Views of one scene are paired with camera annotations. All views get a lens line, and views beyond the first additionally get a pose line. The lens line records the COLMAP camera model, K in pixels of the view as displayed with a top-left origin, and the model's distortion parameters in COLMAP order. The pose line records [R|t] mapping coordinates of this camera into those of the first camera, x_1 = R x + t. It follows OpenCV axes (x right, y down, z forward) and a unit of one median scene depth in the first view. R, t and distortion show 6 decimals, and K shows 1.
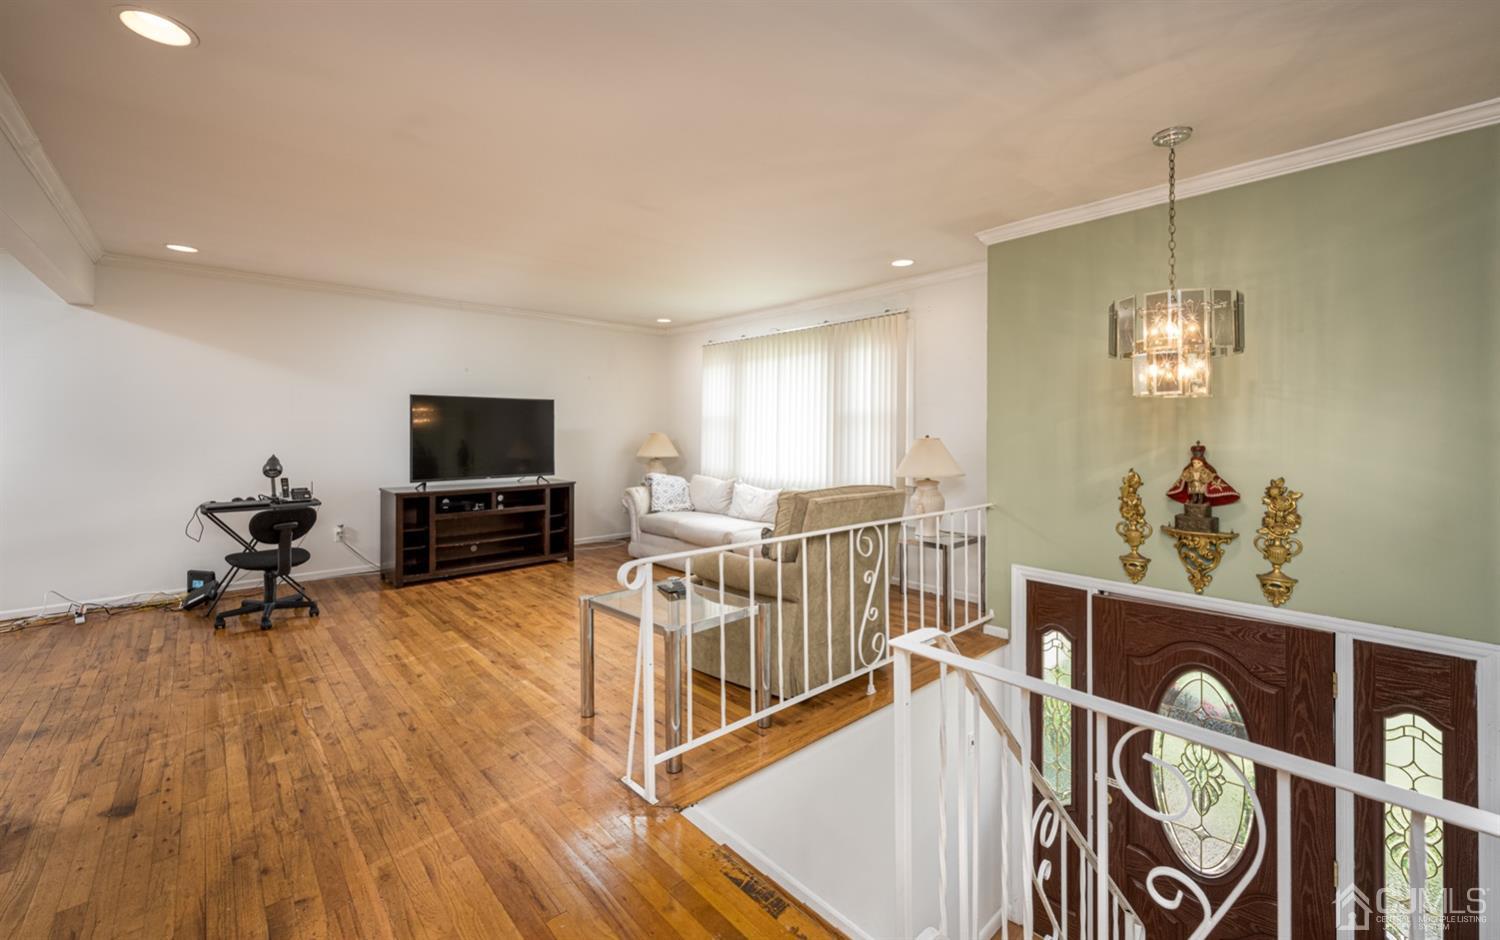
lens RADIAL K [[607.6, 0, 753.3], [0, 607.6, 430.0], [0, 0, 1]] dist [-0.000125, -0.000122]
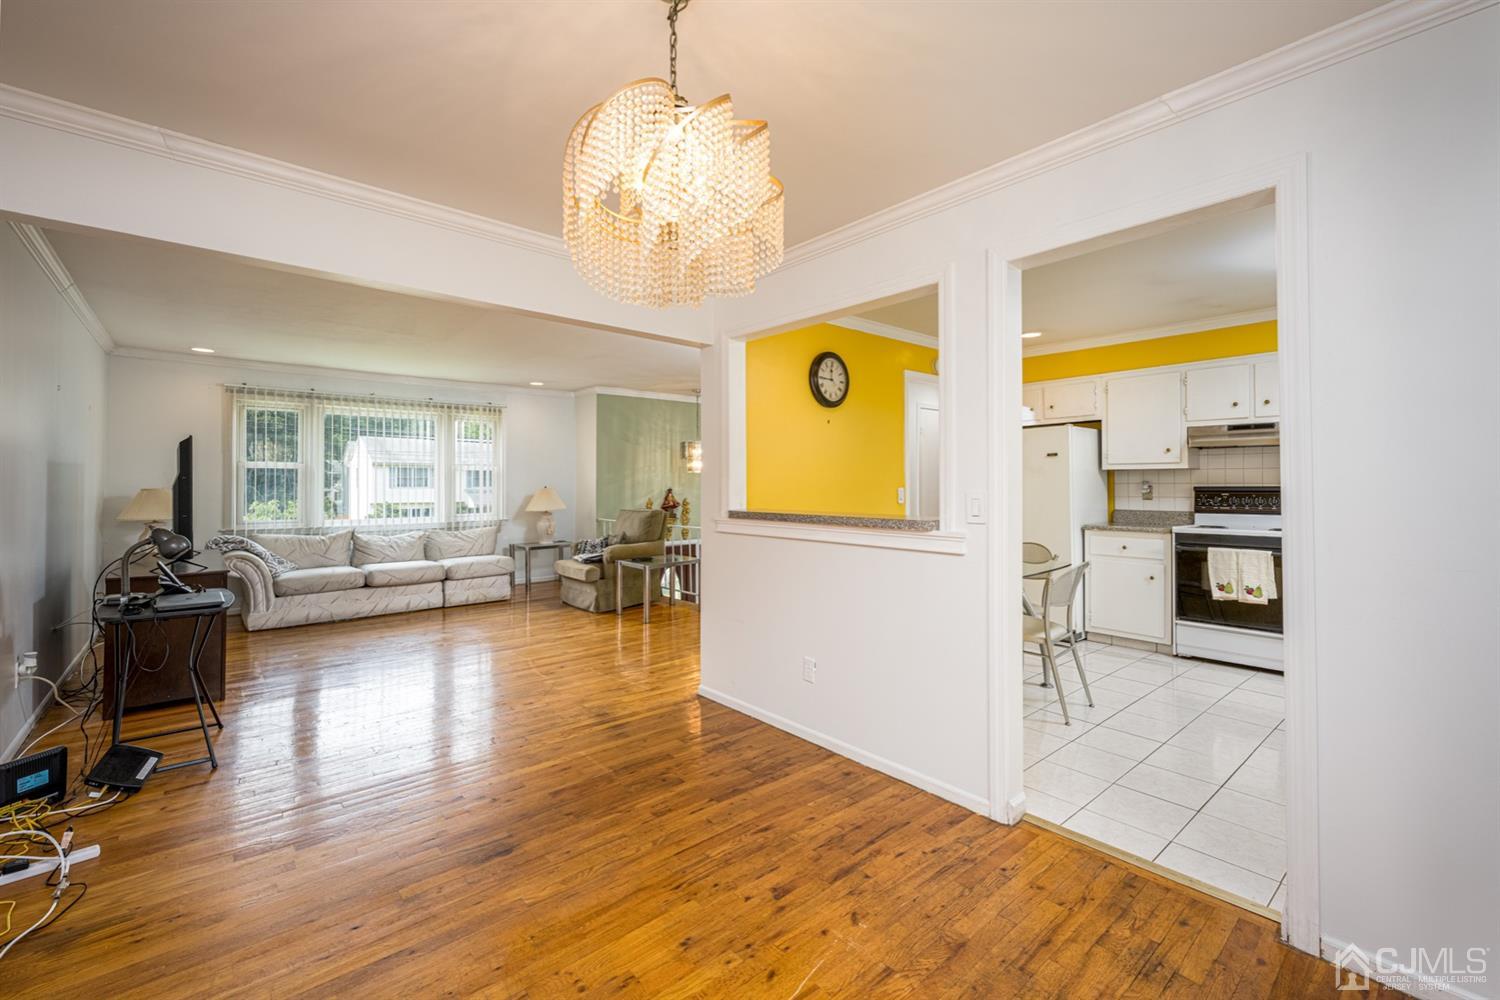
lens RADIAL K [[627.2, 0, 745.9], [0, 627.2, 479.2], [0, 0, 1]] dist [0.001038, -0.000090]
pose [[0.024618, 0.003764, 0.999690, -1.536291], [0.001043, 0.999992, -0.003790, -0.004914], [-0.999696, 0.001136, 0.024614, 0.395193]]
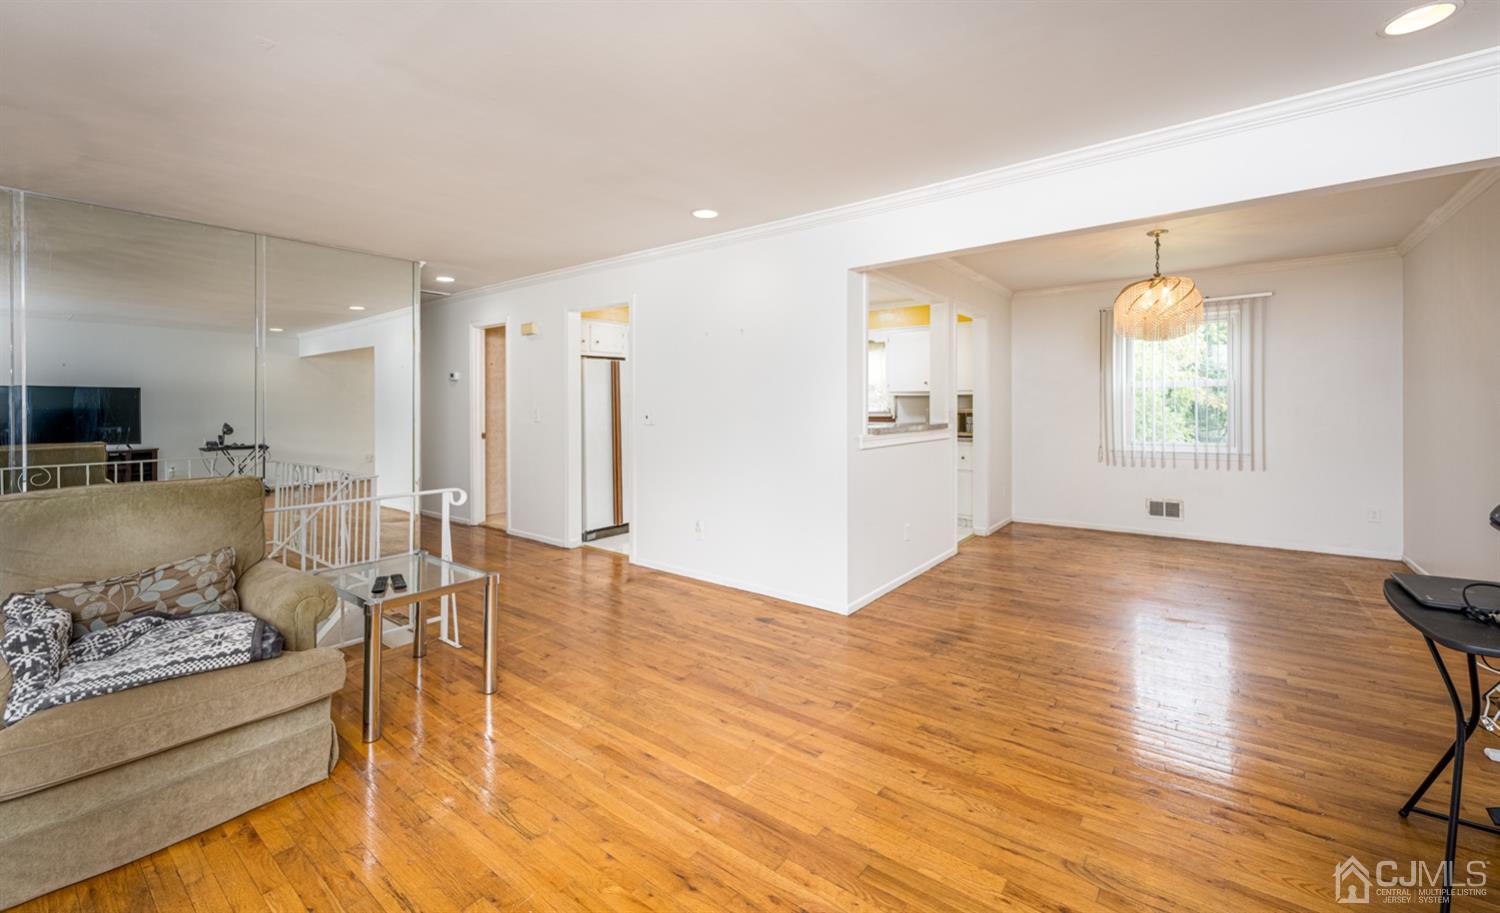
lens RADIAL K [[604.5, 0, 755.5], [0, 604.5, 410.7], [0, 0, 1]] dist [0.001155, 0.000202]
pose [[-0.984174, 0.003664, -0.177165, -0.340090], [0.002528, 0.999975, 0.006635, 0.001047], [0.177185, 0.006082, -0.984159, 1.323936]]
